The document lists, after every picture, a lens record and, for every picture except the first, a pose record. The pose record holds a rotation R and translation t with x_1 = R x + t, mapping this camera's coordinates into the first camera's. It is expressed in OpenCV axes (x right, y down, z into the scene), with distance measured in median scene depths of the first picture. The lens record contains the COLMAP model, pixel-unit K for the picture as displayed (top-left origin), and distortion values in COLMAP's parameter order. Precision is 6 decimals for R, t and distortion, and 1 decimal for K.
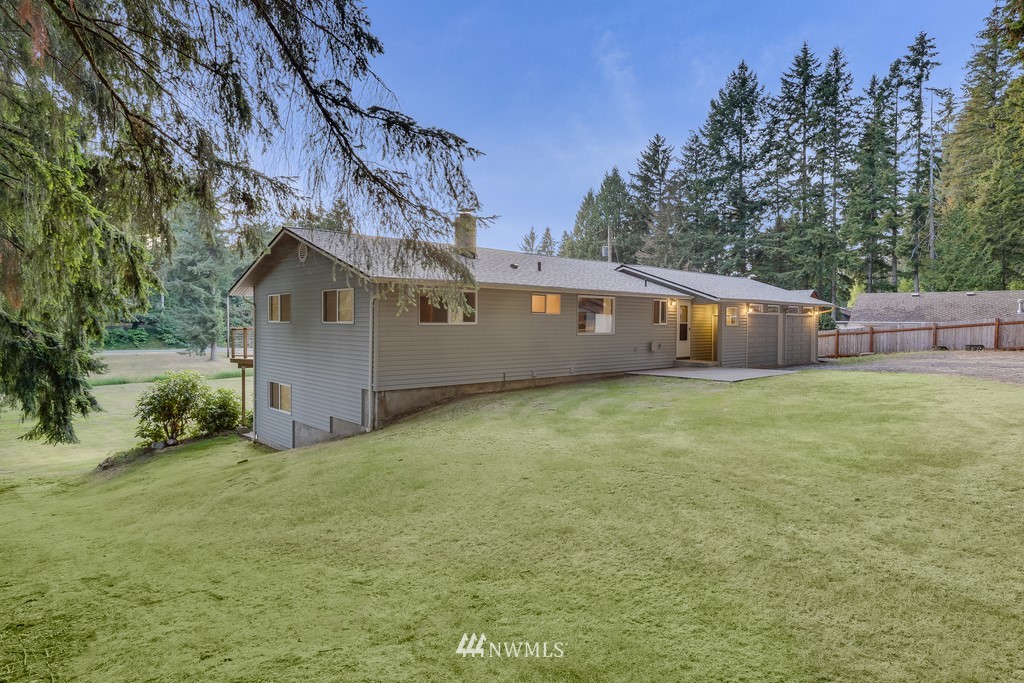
lens RADIAL K [[585.7, 0, 507.6], [0, 585.7, 328.5], [0, 0, 1]] dist [-0.000845, -0.000224]
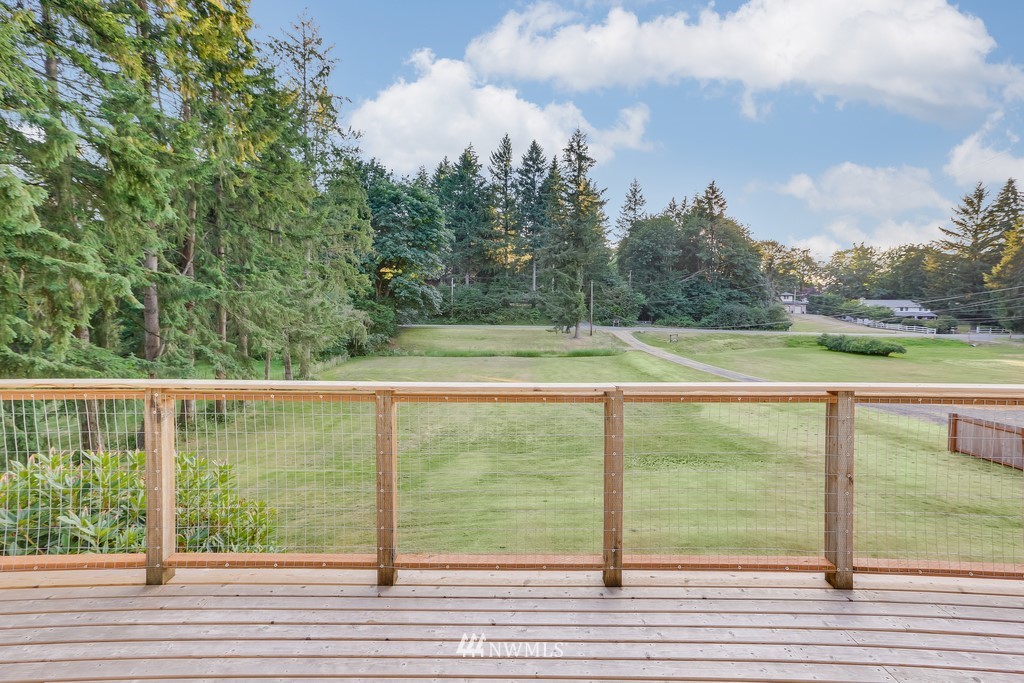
lens RADIAL K [[457.6, 0, 509.1], [0, 457.6, 318.1], [0, 0, 1]] dist [-0.009145, 0.023097]
pose [[0.745240, 0.025279, -0.666317, -0.014530], [-0.010479, 0.999602, 0.026203, -0.005387], [0.666714, -0.012545, 0.745208, 0.268621]]
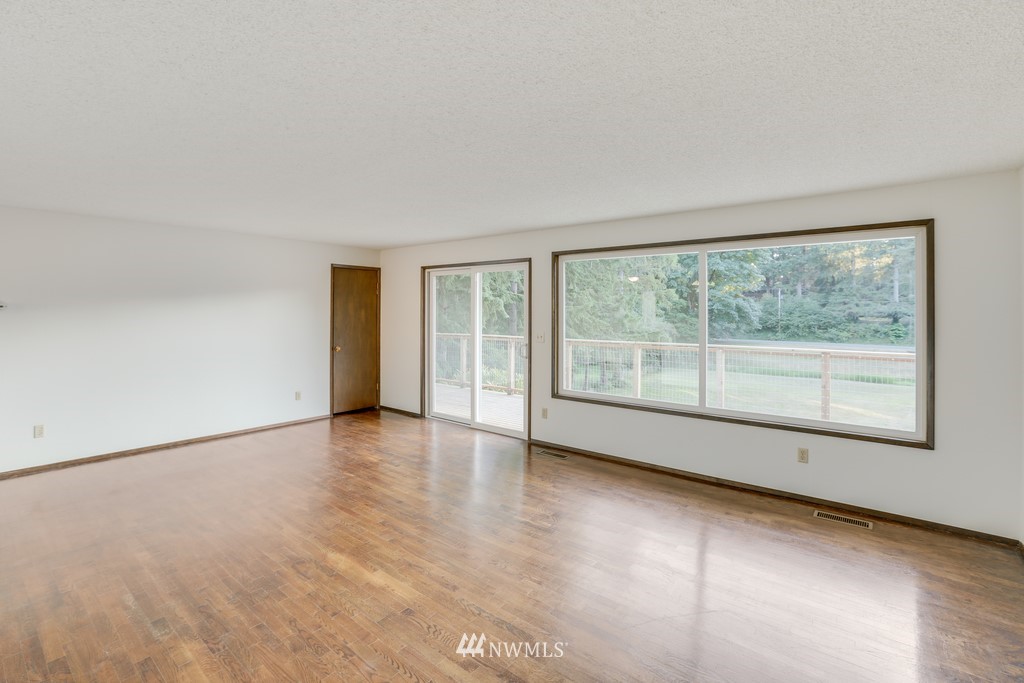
lens RADIAL K [[476.2, 0, 510.4], [0, 476.2, 300.4], [0, 0, 1]] dist [-0.044113, 0.015367]
pose [[0.169680, -0.025264, -0.985175, 0.046855], [-0.019703, 0.999385, -0.029022, -0.005305], [0.985302, 0.024336, 0.169078, 0.258483]]
